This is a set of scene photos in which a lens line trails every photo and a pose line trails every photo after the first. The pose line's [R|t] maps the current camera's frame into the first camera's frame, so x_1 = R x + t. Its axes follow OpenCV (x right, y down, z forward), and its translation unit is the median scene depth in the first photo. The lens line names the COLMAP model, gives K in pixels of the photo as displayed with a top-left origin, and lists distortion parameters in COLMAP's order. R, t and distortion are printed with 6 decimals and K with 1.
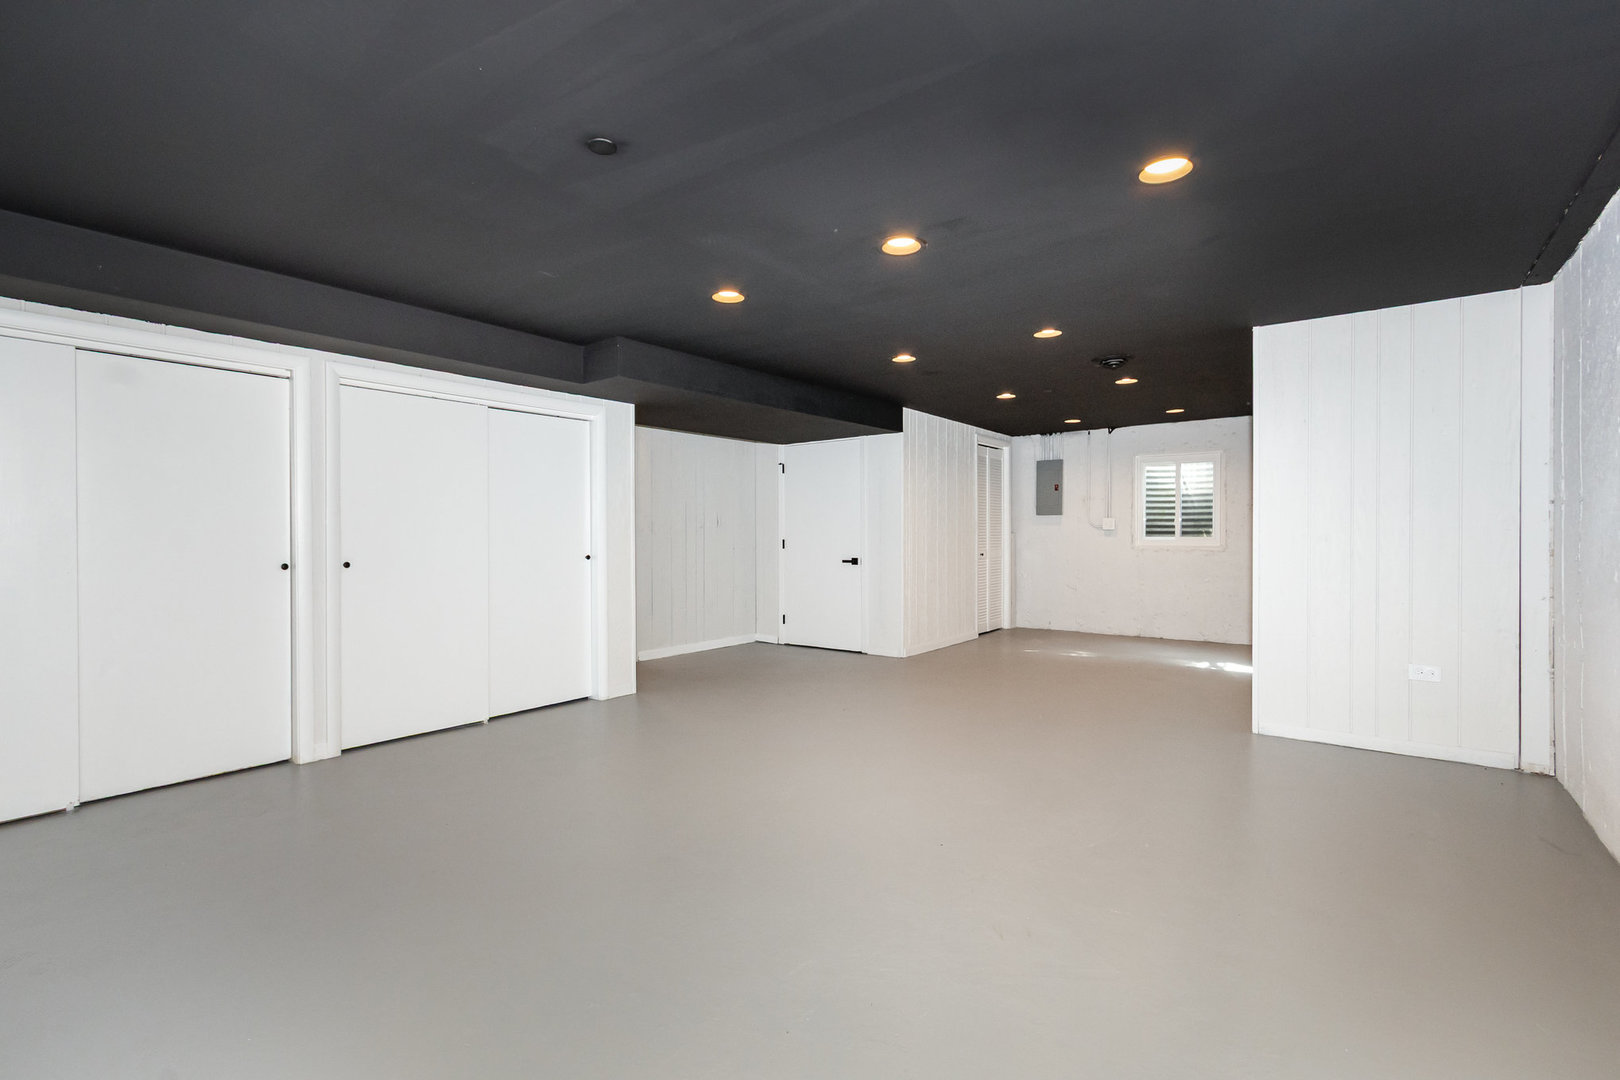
lens RADIAL K [[744.4, 0, 807.6], [0, 744.4, 539.2], [0, 0, 1]] dist [-0.000707, -0.000048]
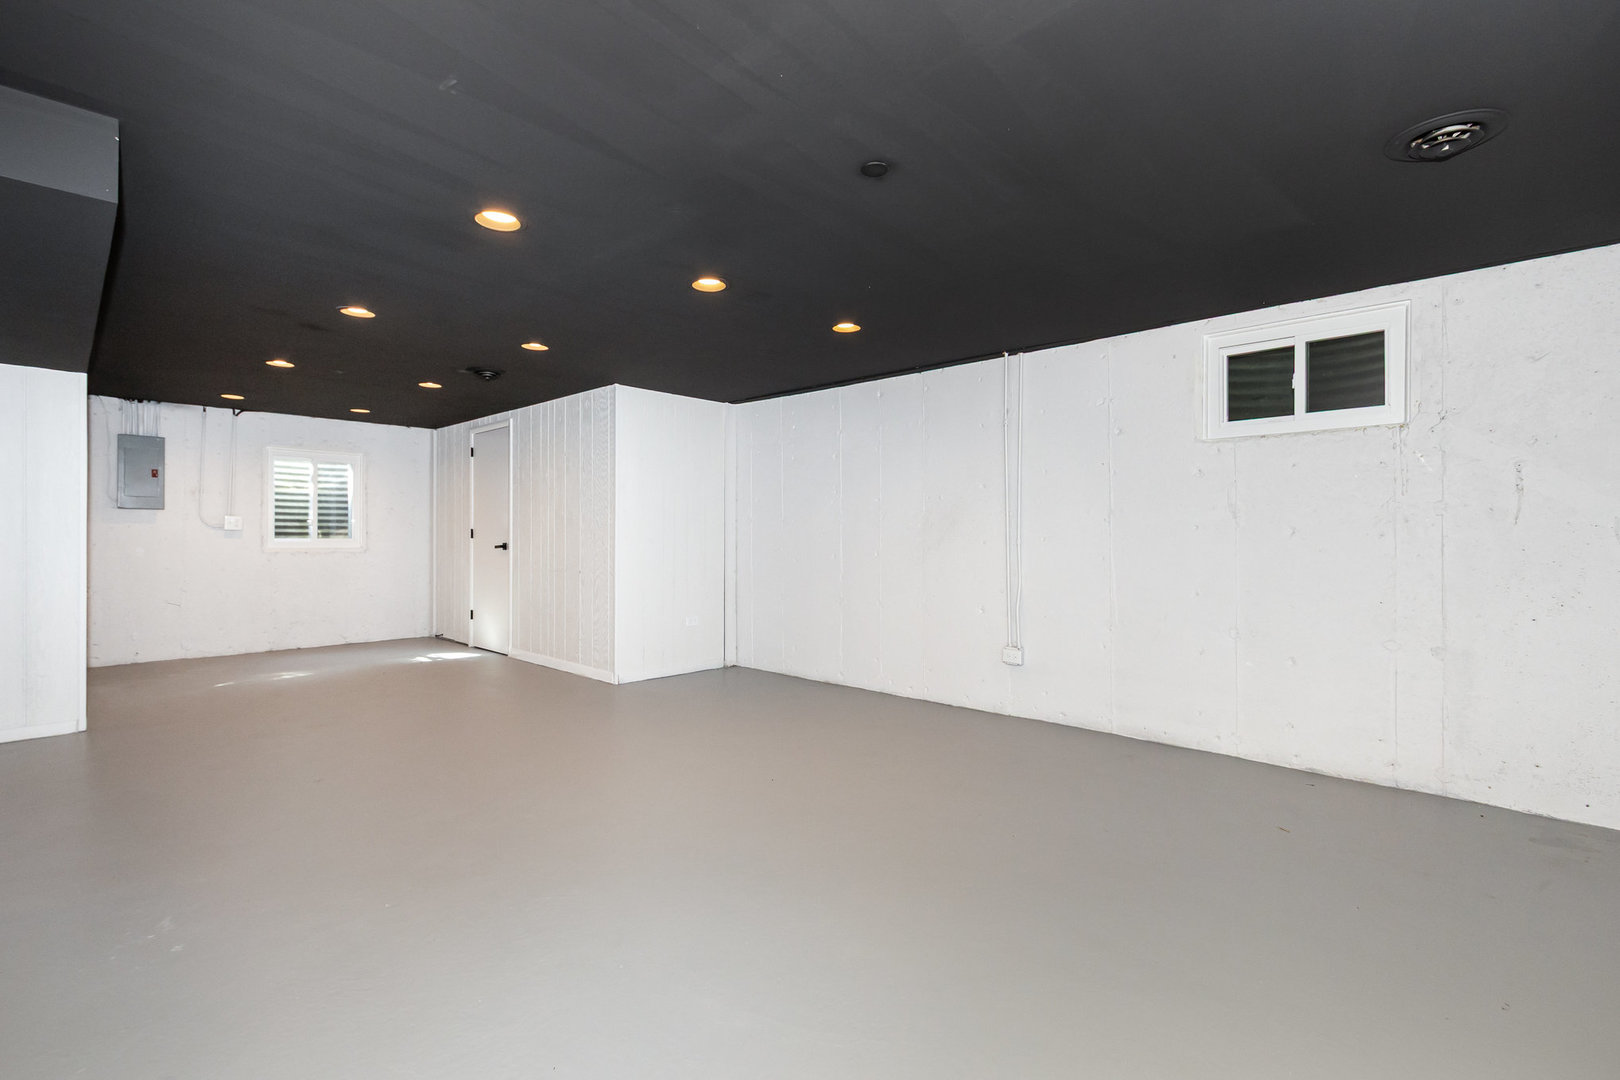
lens RADIAL K [[744.4, 0, 808.1], [0, 744.4, 535.1], [0, 0, 1]] dist [-0.000707, -0.000048]
pose [[0.104462, 0.003574, 0.994522, -0.368042], [0.002701, 0.999989, -0.003877, -0.001892], [-0.994525, 0.003091, 0.104451, 0.268968]]
